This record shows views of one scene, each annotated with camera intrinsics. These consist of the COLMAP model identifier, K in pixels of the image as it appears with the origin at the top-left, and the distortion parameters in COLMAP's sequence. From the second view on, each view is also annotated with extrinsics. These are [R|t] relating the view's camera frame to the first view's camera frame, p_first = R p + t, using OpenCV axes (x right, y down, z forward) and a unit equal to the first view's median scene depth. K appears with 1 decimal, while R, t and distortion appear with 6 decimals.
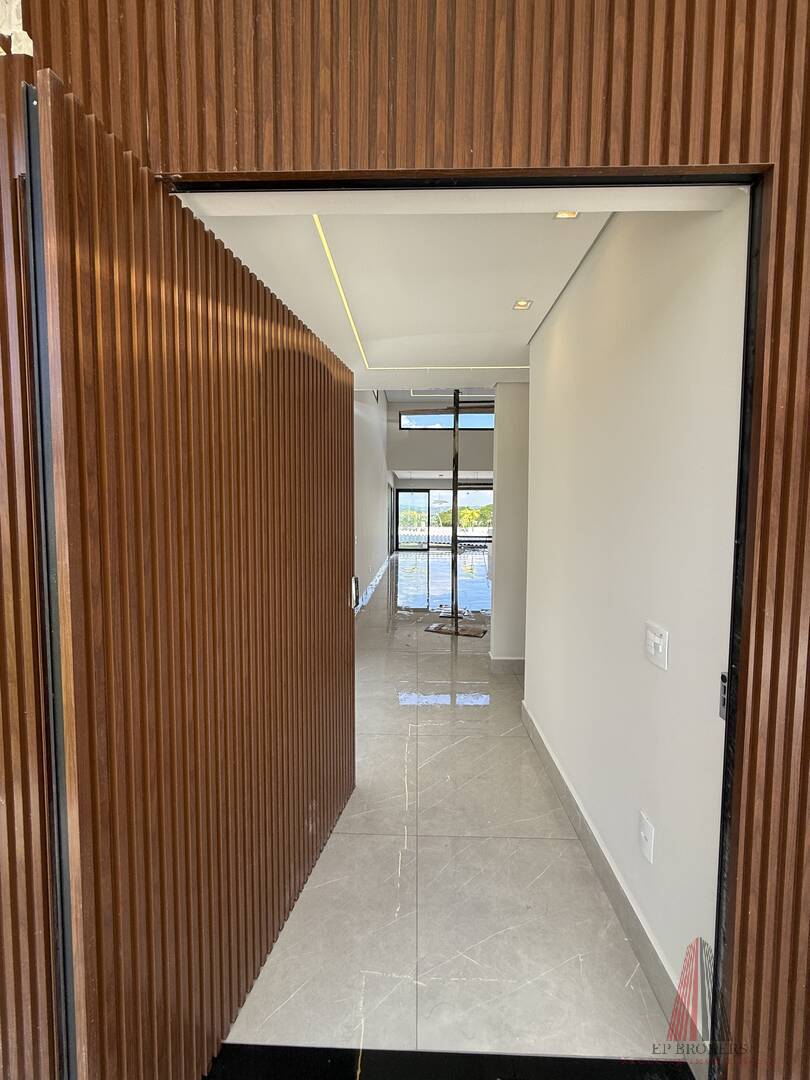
lens RADIAL K [[433.1, 0, 407.6], [0, 433.1, 537.9], [0, 0, 1]] dist [-0.002449, -0.000047]
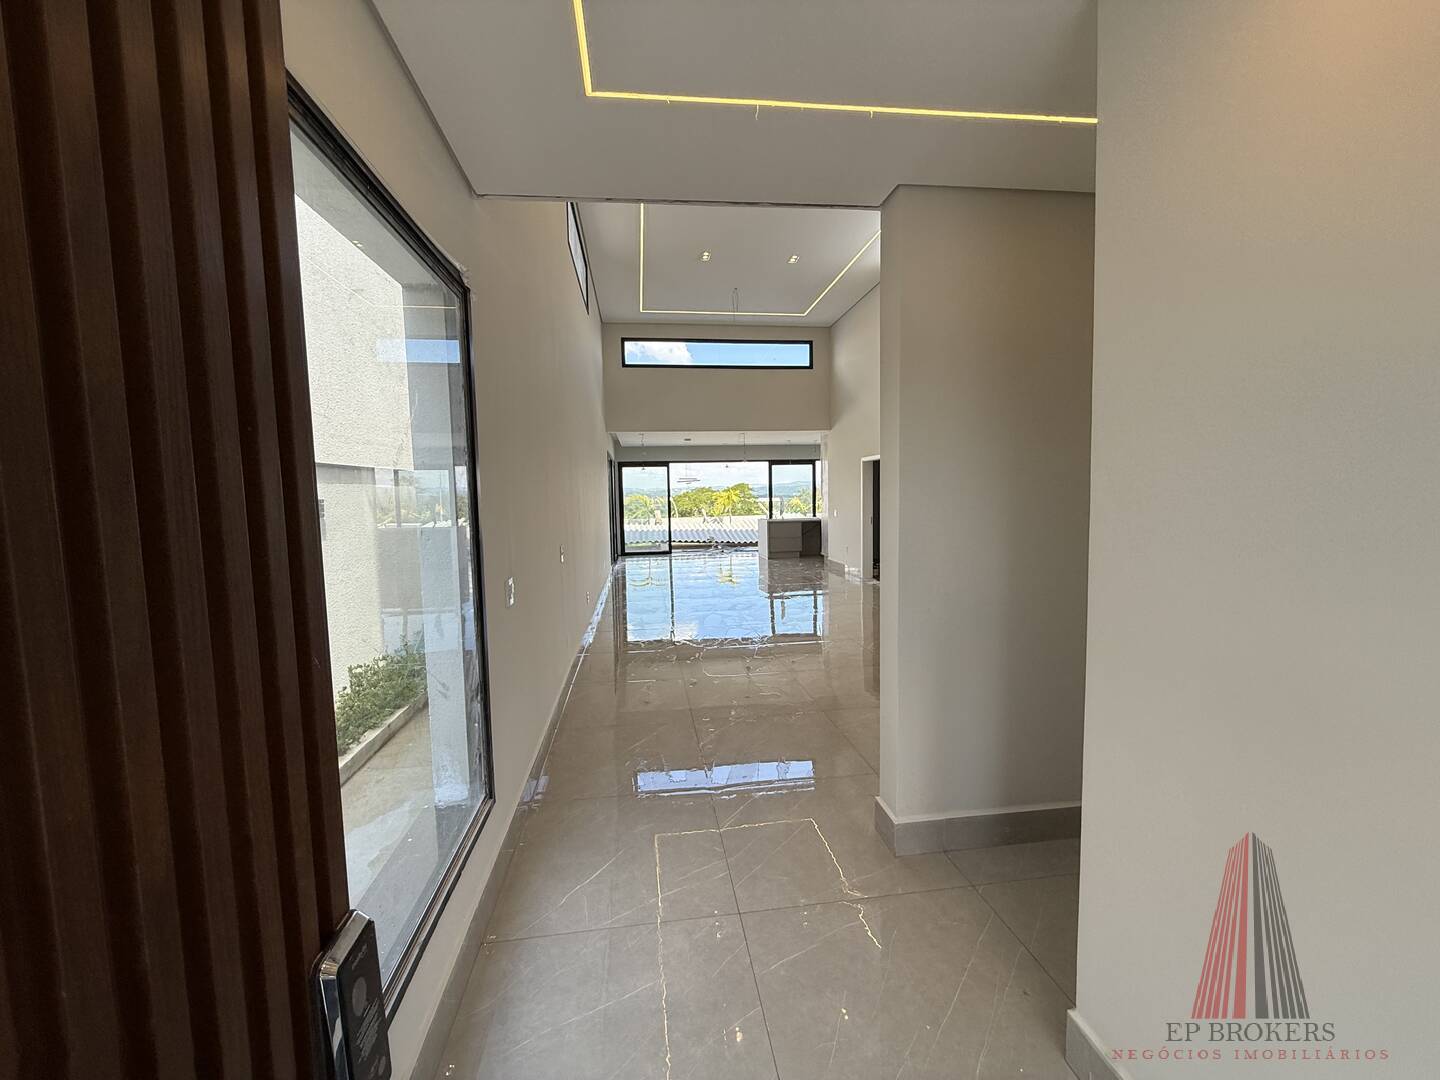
lens RADIAL K [[577.5, 0, 720.0], [0, 577.5, 540.0], [0, 0, 1]] dist [-0.002449, -0.000047]
pose [[0.987148, -0.036218, 0.155652, -0.014837], [0.033543, 0.999241, 0.019784, -0.006903], [-0.156250, -0.014308, 0.987614, 0.109840]]
